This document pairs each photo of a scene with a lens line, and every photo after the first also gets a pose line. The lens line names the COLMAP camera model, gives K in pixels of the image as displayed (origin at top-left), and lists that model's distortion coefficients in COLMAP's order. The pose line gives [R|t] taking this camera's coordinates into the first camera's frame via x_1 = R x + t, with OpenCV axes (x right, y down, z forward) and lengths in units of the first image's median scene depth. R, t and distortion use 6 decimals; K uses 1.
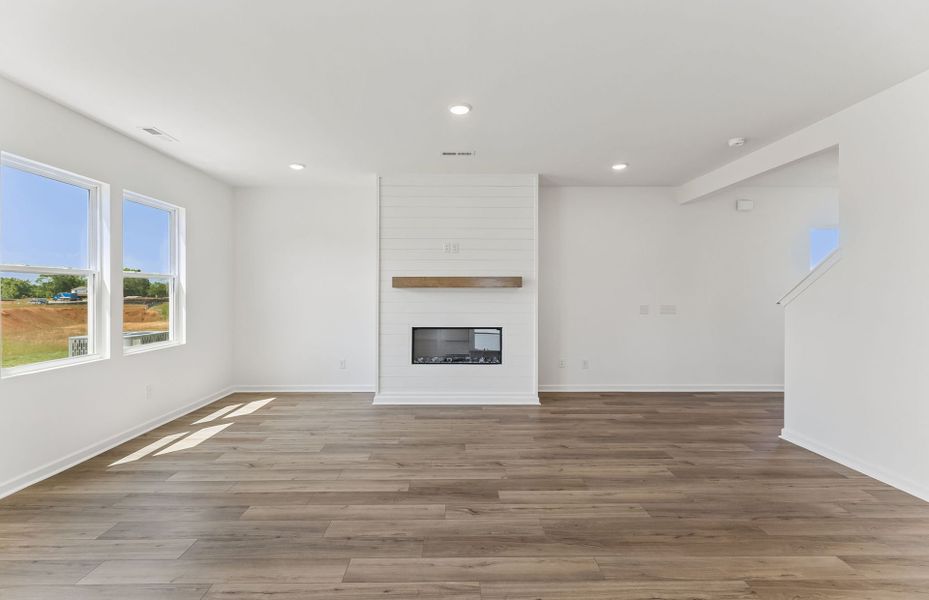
lens RADIAL K [[424.0, 0, 454.0], [0, 424.0, 296.1], [0, 0, 1]] dist [0.004581, 0.000684]
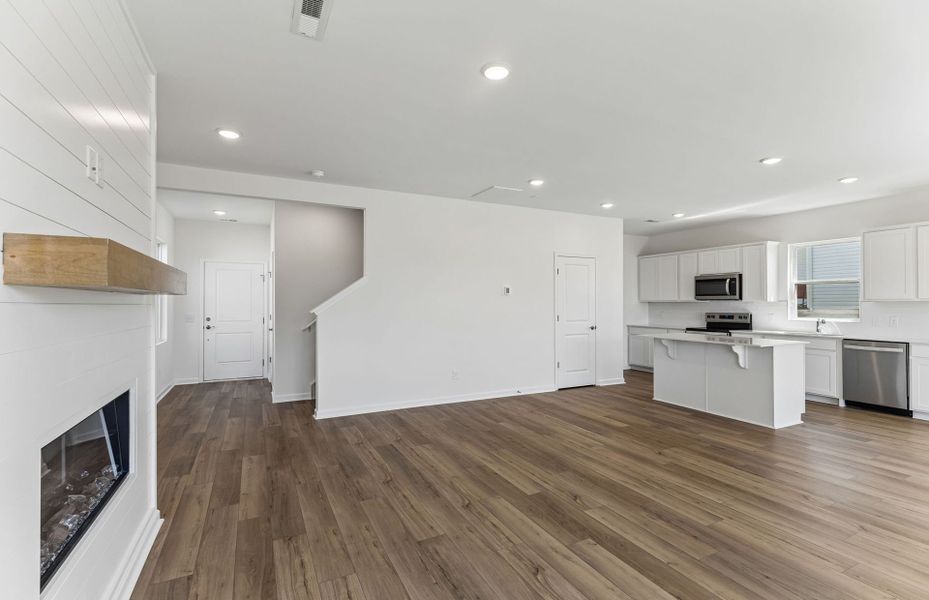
lens RADIAL K [[424.0, 0, 466.7], [0, 424.0, 301.0], [0, 0, 1]] dist [0.004581, 0.000684]
pose [[-0.444782, 0.004238, 0.895629, -0.469998], [0.007140, 0.999974, -0.001186, -0.010524], [-0.895610, 0.005867, -0.444801, 0.982793]]
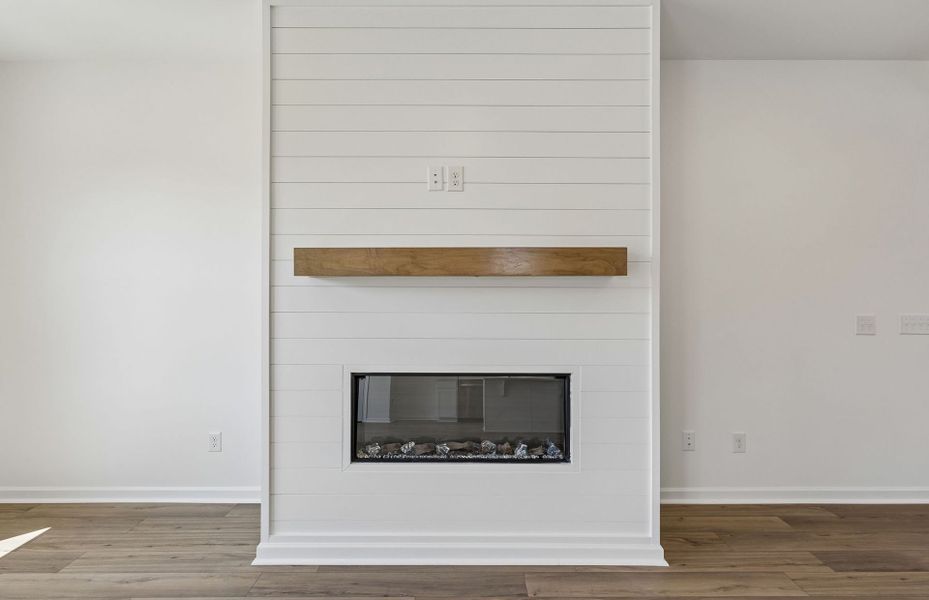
lens RADIAL K [[482.2, 0, 468.2], [0, 482.2, 297.7], [0, 0, 1]] dist [-0.007894, -0.000856]
pose [[1.000000, -0.000088, -0.000087, 0.015637], [0.000088, 0.999999, -0.001719, 0.001243], [0.000087, 0.001719, 0.999999, 0.591852]]
